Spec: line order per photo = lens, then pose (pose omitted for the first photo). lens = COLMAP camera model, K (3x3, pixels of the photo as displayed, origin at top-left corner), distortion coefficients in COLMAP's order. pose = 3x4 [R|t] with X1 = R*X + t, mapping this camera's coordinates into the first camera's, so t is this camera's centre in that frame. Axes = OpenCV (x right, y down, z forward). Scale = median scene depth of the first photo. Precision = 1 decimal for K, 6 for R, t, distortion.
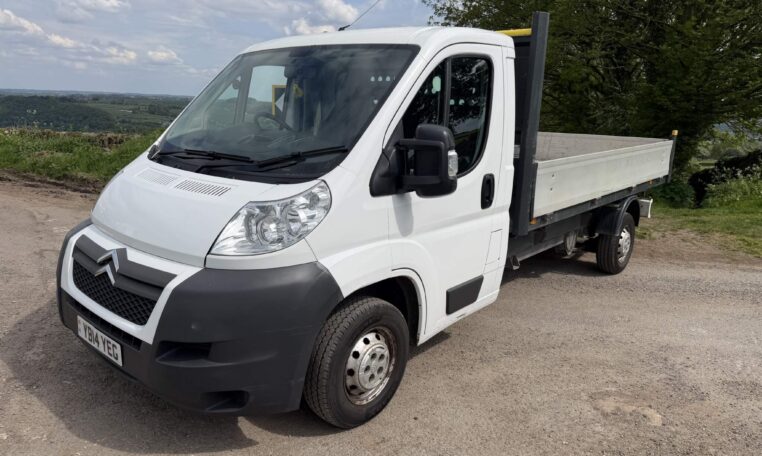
lens RADIAL K [[535.9, 0, 381.0], [0, 535.9, 228.0], [0, 0, 1]] dist [0.082822, -0.109409]
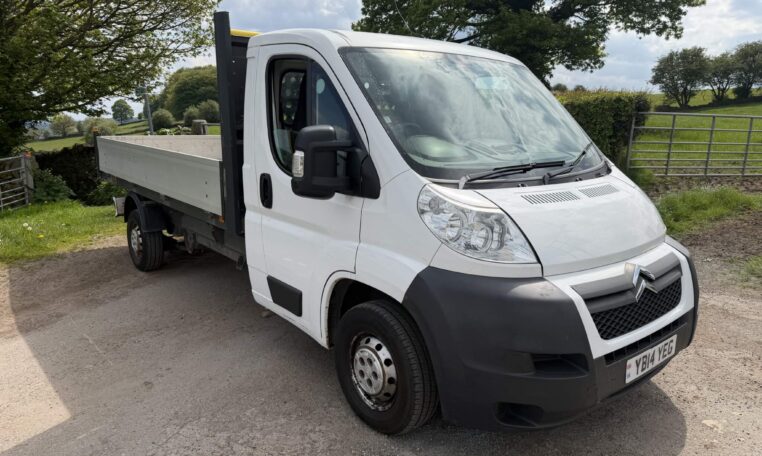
lens RADIAL K [[535.9, 0, 381.0], [0, 535.9, 228.0], [0, 0, 1]] dist [0.082822, -0.109409]
pose [[0.159428, -0.227371, 0.960669, -1.391734], [0.210171, 0.958624, 0.192008, -0.287607], [-0.964578, 0.171294, 0.200619, 1.157863]]
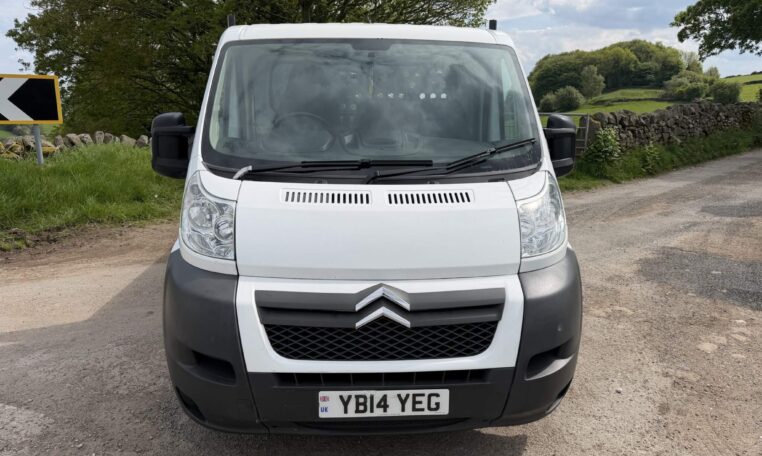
lens RADIAL K [[535.9, 0, 381.0], [0, 535.9, 228.0], [0, 0, 1]] dist [0.082822, -0.109409]
pose [[0.705474, -0.179331, 0.685672, -0.958278], [0.165129, 0.982423, 0.087045, -0.108984], [-0.689230, 0.051817, 0.722687, 0.393142]]
